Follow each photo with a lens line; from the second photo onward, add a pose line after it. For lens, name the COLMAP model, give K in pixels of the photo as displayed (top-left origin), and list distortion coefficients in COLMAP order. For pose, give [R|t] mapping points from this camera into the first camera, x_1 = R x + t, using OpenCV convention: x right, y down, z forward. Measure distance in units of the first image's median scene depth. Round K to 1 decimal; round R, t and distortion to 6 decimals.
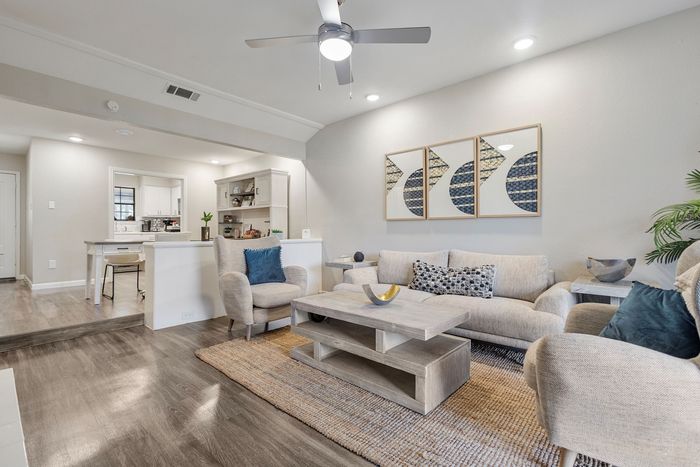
lens RADIAL K [[322.0, 0, 348.0], [0, 322.0, 230.7], [0, 0, 1]] dist [0.004622, 0.000049]
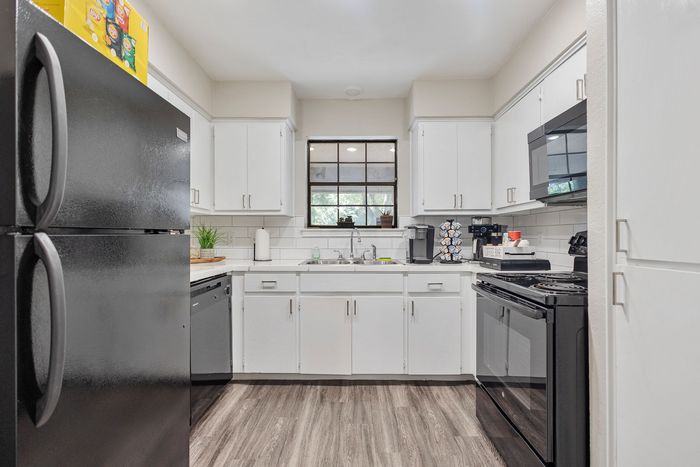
lens RADIAL K [[322.0, 0, 345.4], [0, 322.0, 234.9], [0, 0, 1]] dist [0.004622, 0.000049]
pose [[0.649710, 0.005545, -0.760162, -0.635924], [-0.008647, 0.999963, -0.000096, -0.033638], [0.760133, 0.006636, 0.649733, 1.084228]]
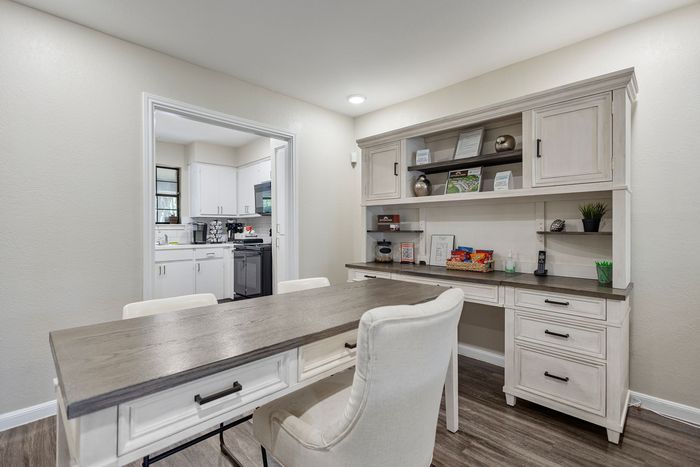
lens RADIAL K [[322.0, 0, 350.8], [0, 322.0, 228.9], [0, 0, 1]] dist [0.004622, 0.000049]
pose [[0.998902, 0.004648, -0.046621, -0.488485], [-0.004925, 0.999971, -0.005818, -0.029849], [0.046593, 0.006042, 0.998896, 0.649980]]
